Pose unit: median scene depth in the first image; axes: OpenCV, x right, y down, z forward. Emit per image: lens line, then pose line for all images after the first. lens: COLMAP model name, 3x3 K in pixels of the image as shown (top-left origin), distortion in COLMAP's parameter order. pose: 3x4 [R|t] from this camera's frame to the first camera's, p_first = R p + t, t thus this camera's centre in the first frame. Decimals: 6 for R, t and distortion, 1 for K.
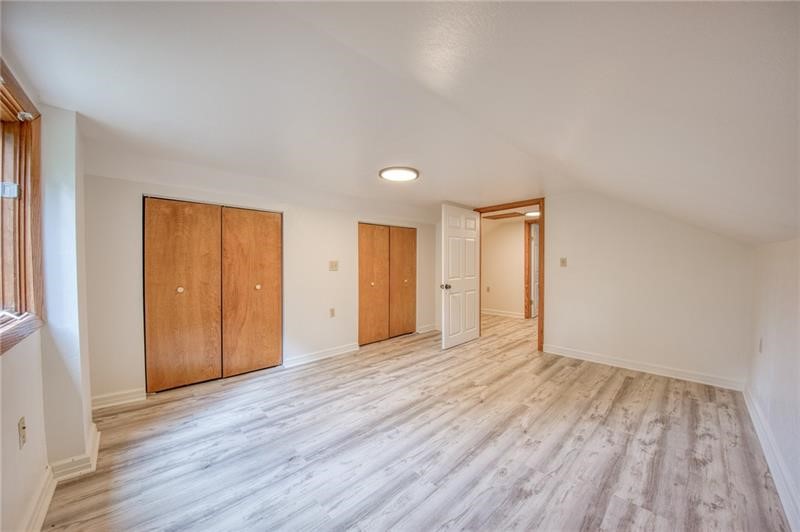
lens RADIAL K [[285.0, 0, 395.9], [0, 285.0, 264.6], [0, 0, 1]] dist [-0.016403, -0.001879]
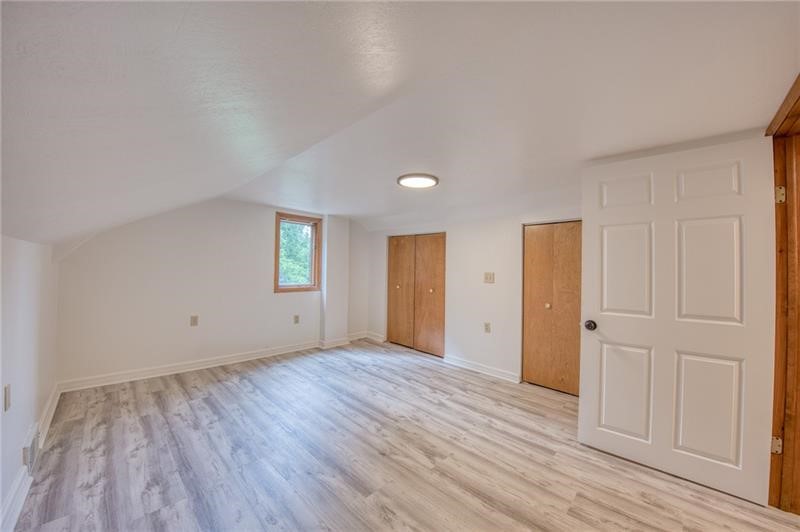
lens RADIAL K [[285.0, 0, 396.4], [0, 285.0, 267.3], [0, 0, 1]] dist [-0.016403, -0.001879]
pose [[0.060706, -0.006177, -0.998137, 0.935889], [-0.040928, 0.999124, -0.008673, -0.015293], [0.997316, 0.041378, 0.060400, 0.844259]]
